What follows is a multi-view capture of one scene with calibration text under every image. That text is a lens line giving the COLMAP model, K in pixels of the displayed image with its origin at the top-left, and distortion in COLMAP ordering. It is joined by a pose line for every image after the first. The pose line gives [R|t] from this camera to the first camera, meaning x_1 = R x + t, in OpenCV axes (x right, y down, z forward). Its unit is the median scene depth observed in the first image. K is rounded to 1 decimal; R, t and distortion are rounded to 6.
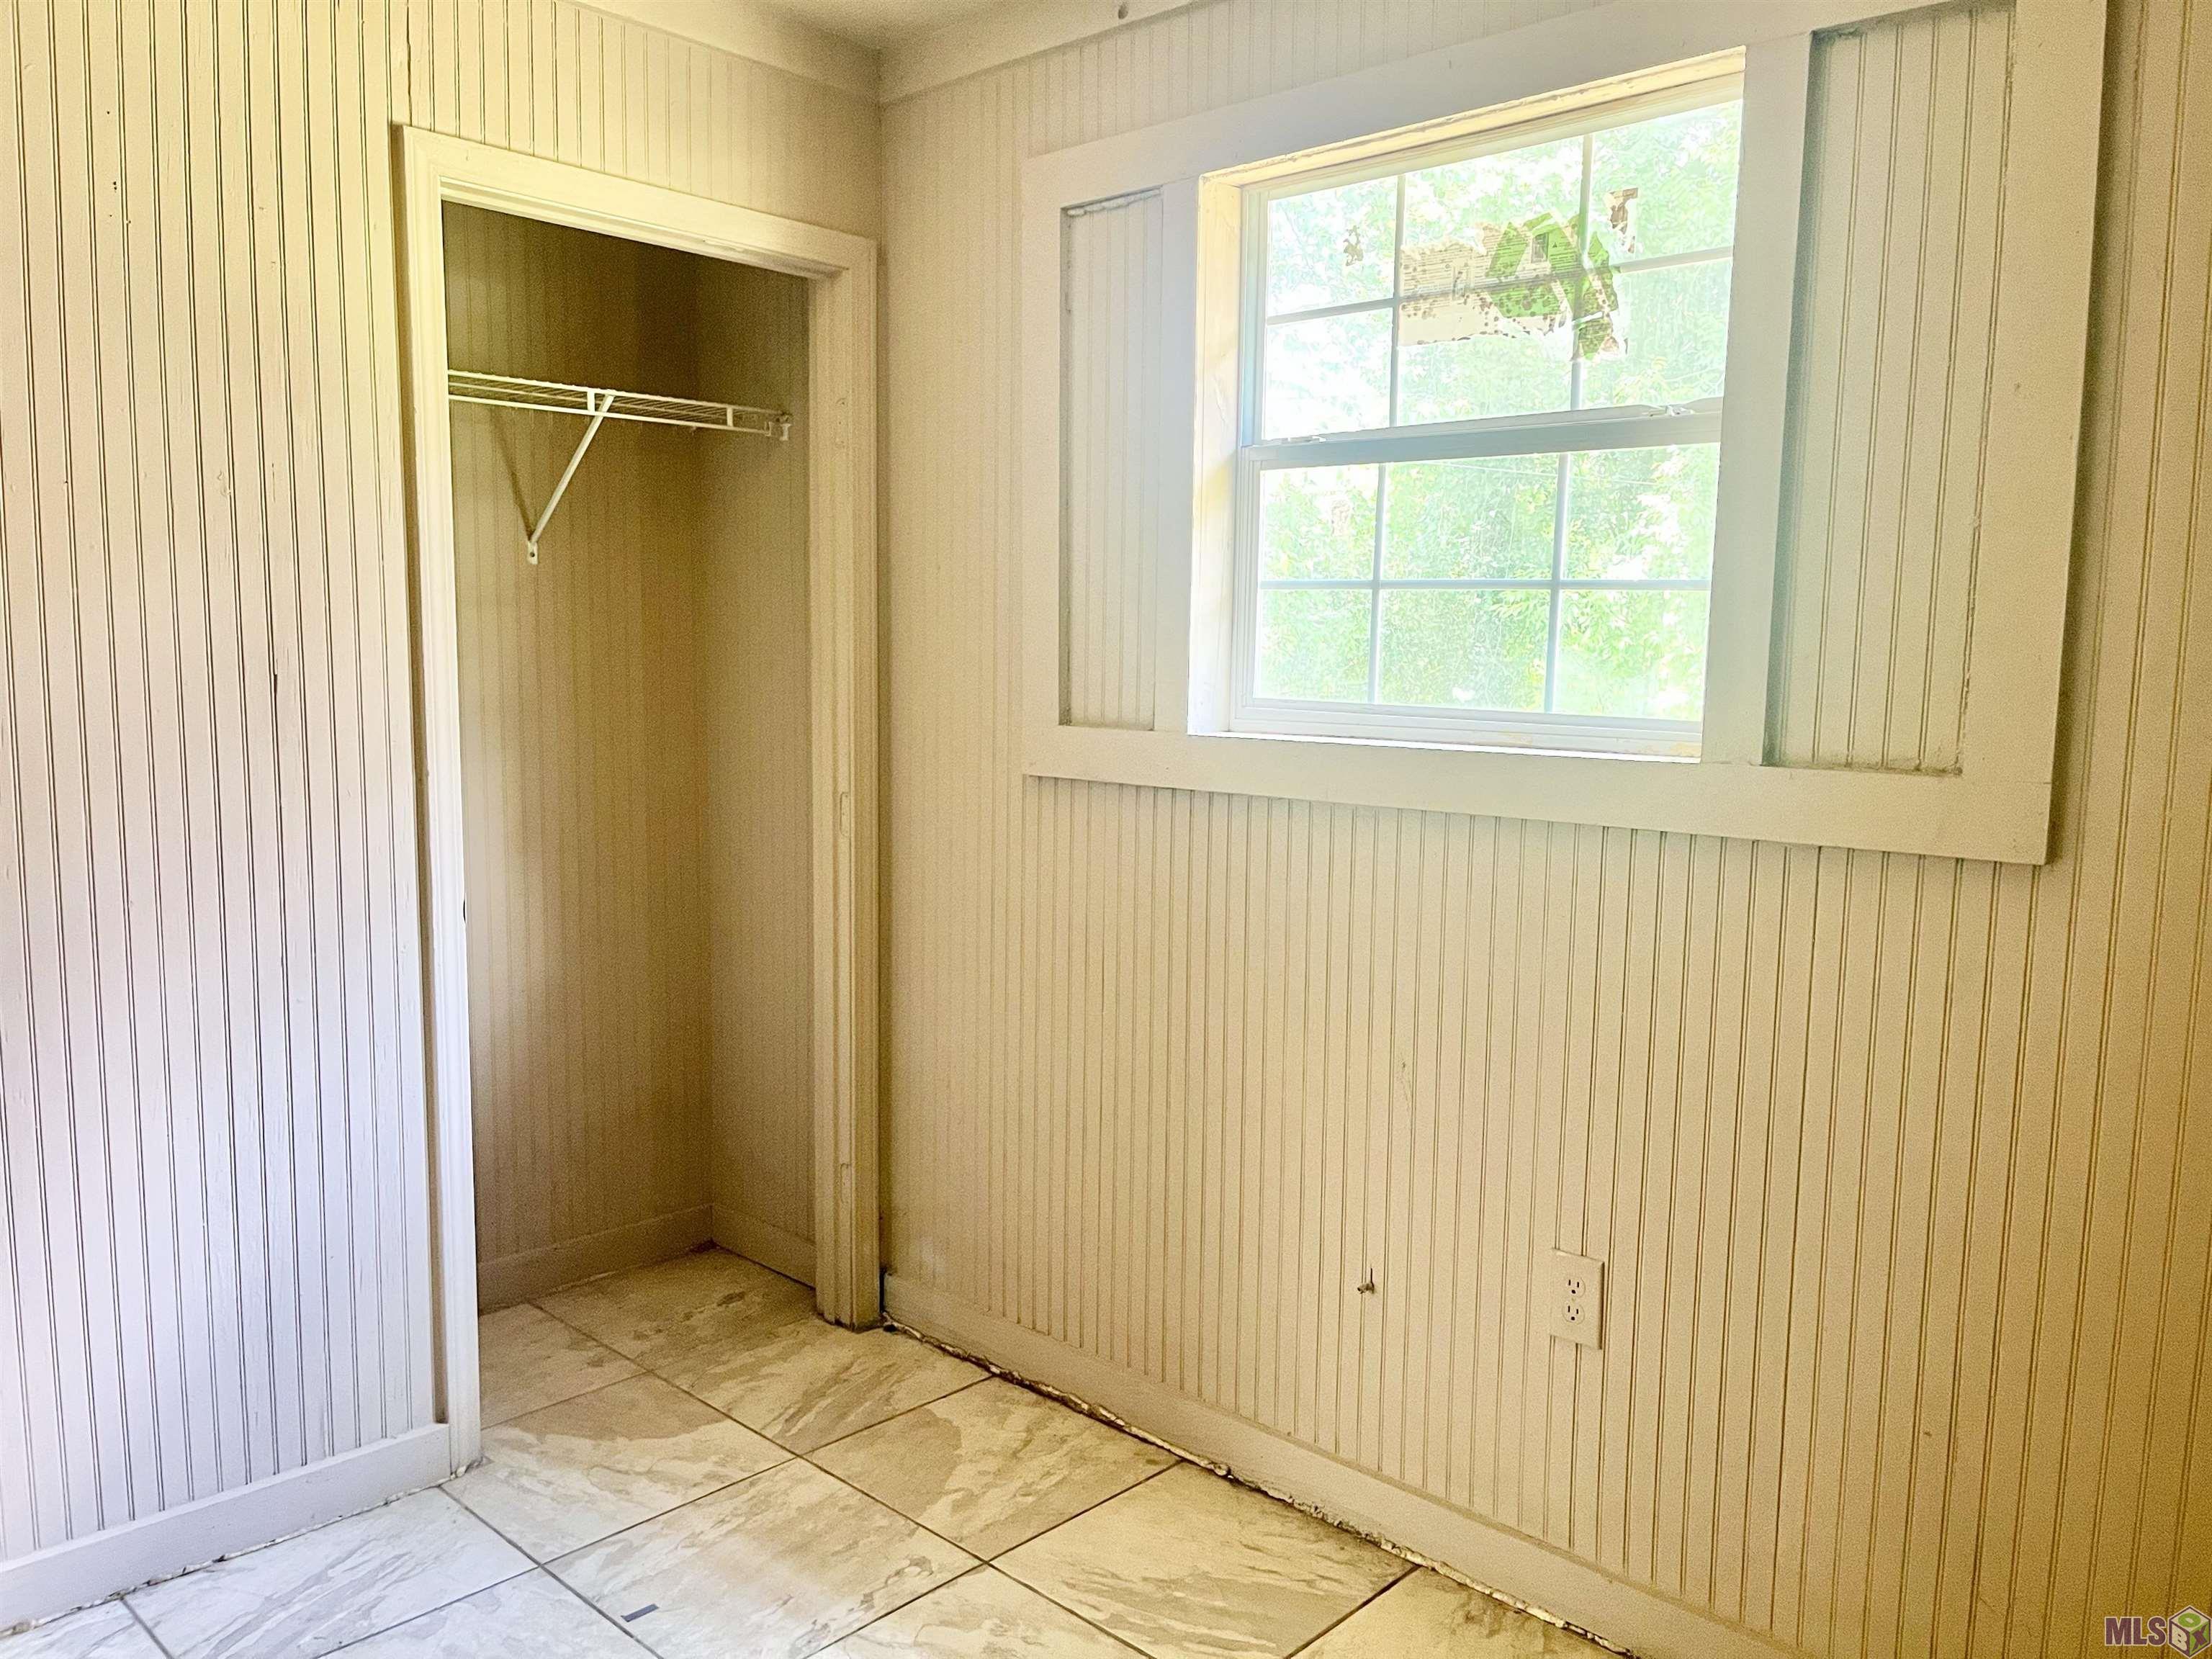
lens RADIAL K [[1673.4, 0, 1106.0], [0, 1673.4, 829.5], [0, 0, 1]] dist [0.045862, -0.067214]
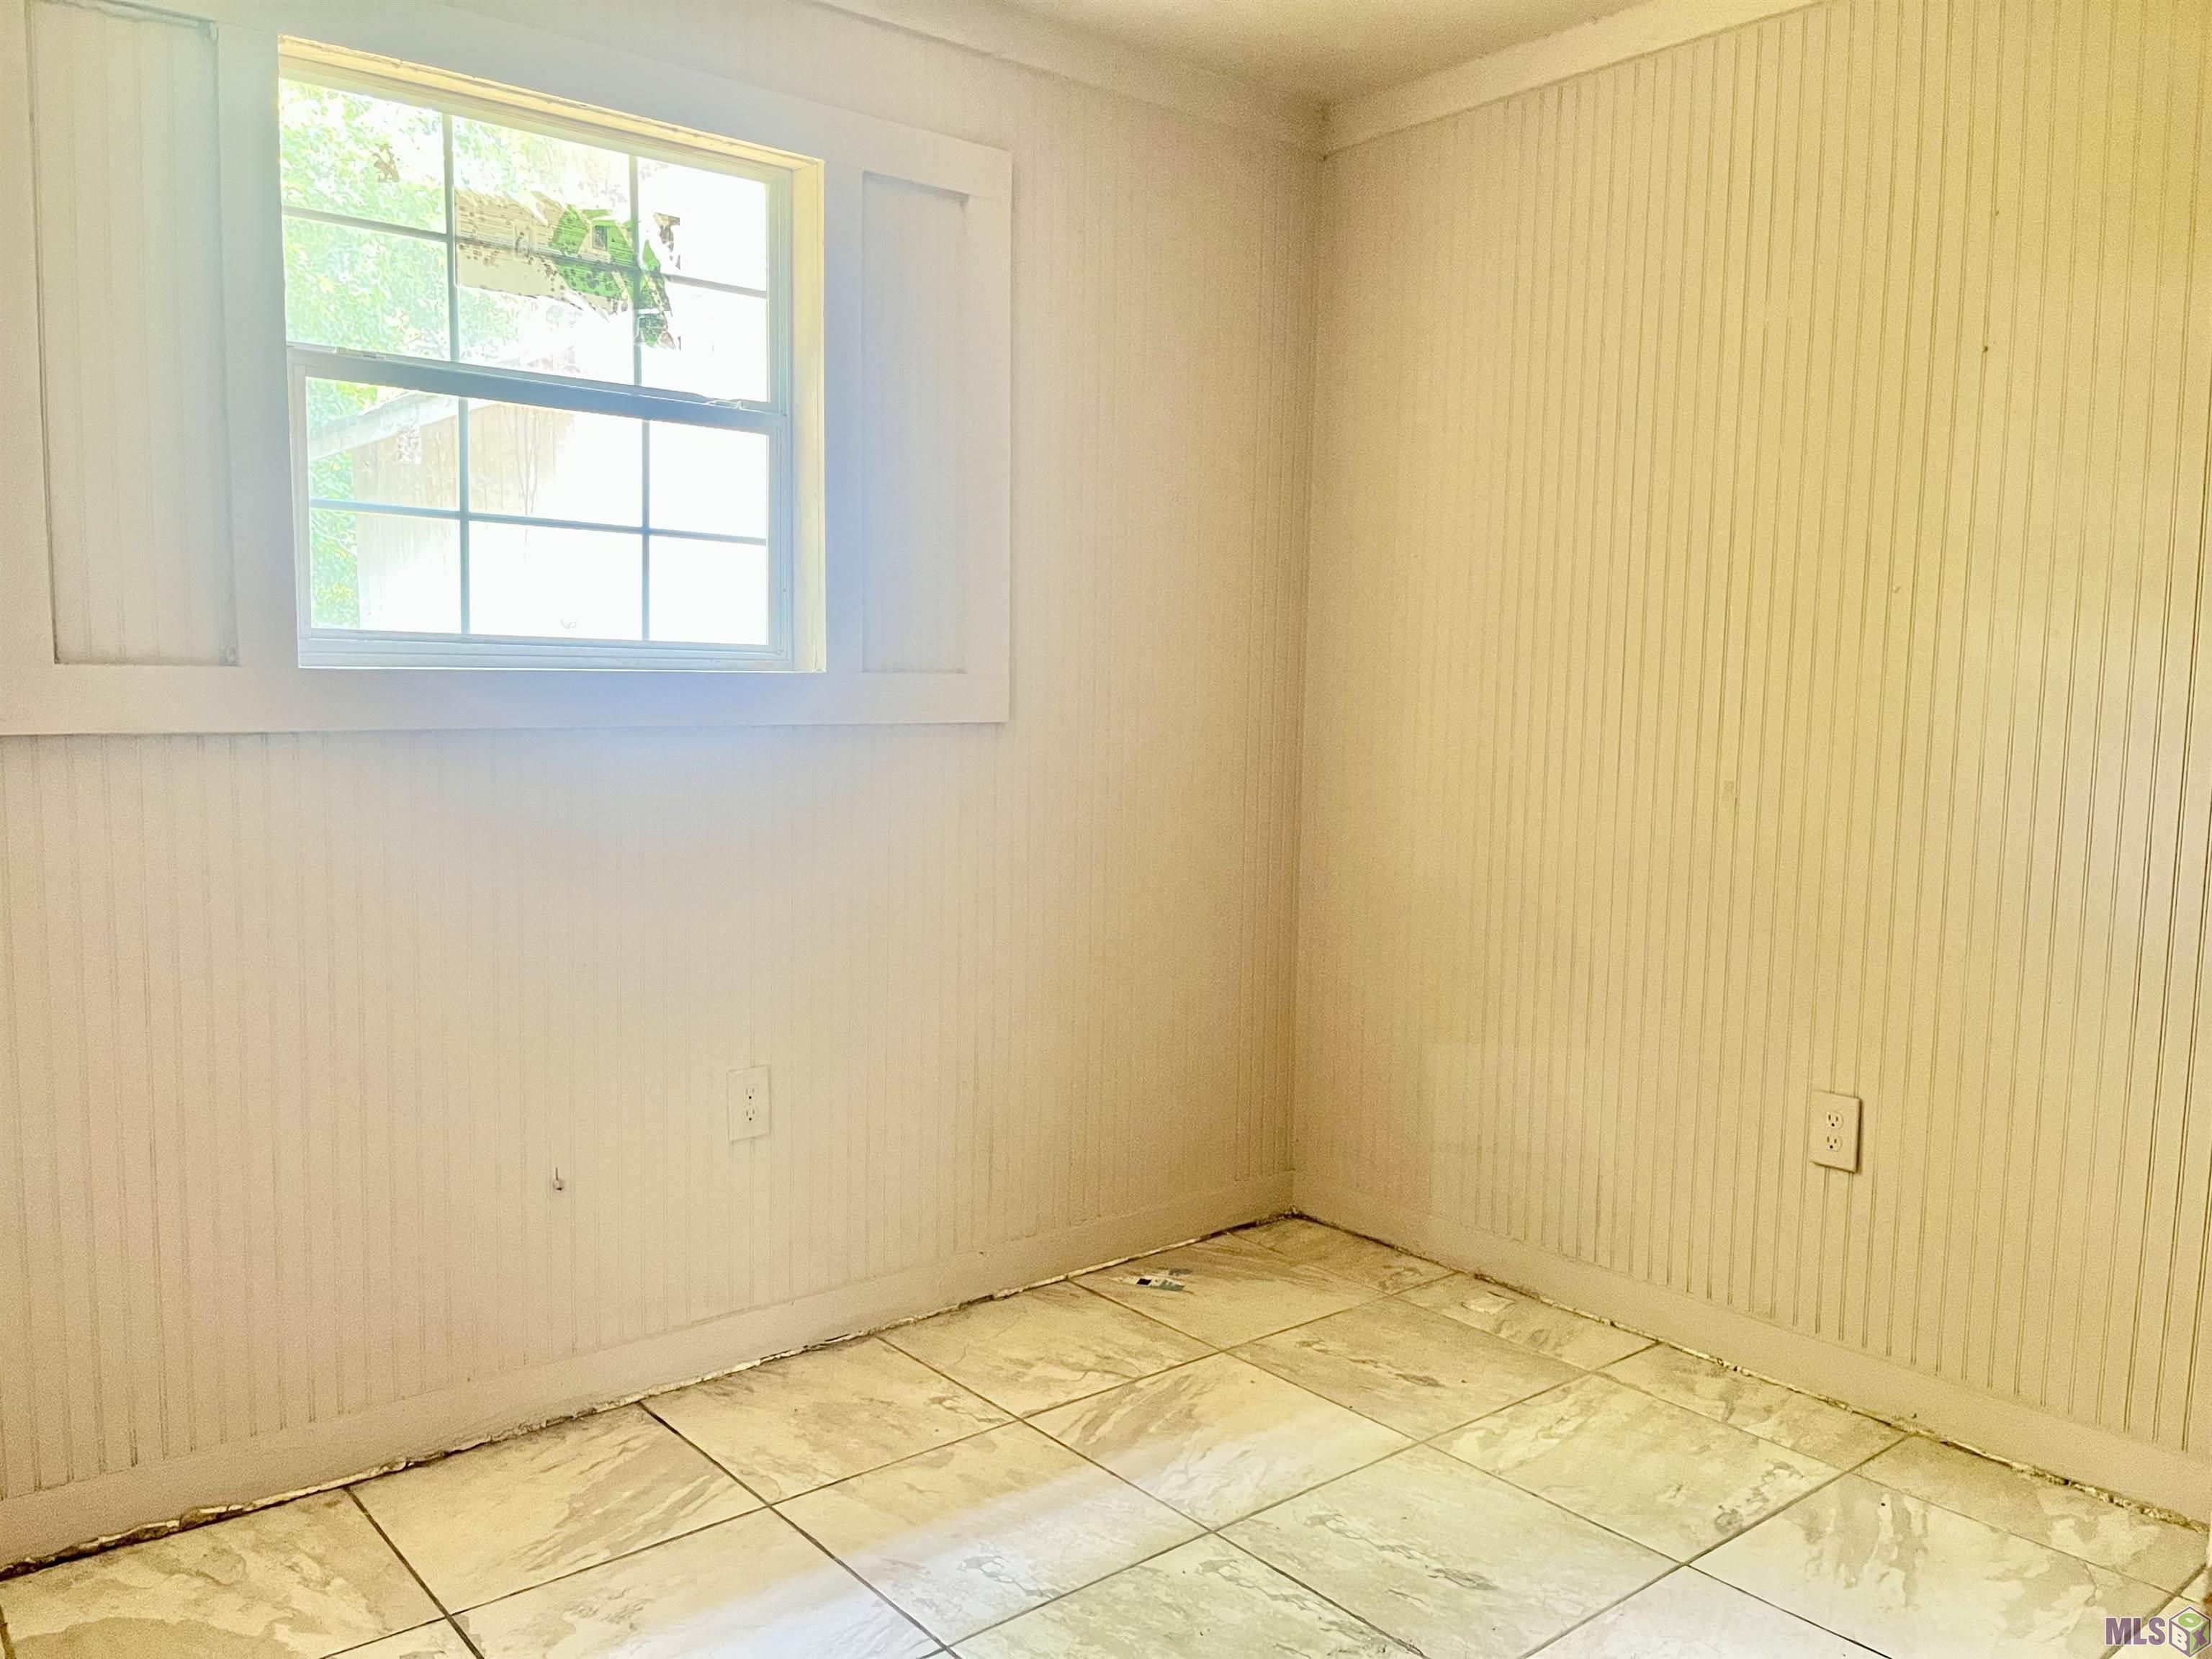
lens RADIAL K [[1673.4, 0, 1106.0], [0, 1673.4, 829.5], [0, 0, 1]] dist [0.045862, -0.067214]
pose [[0.117305, -0.105574, 0.987468, -0.876152], [0.098210, 0.990692, 0.094252, -0.016581], [-0.988228, 0.085923, 0.126582, 0.535607]]
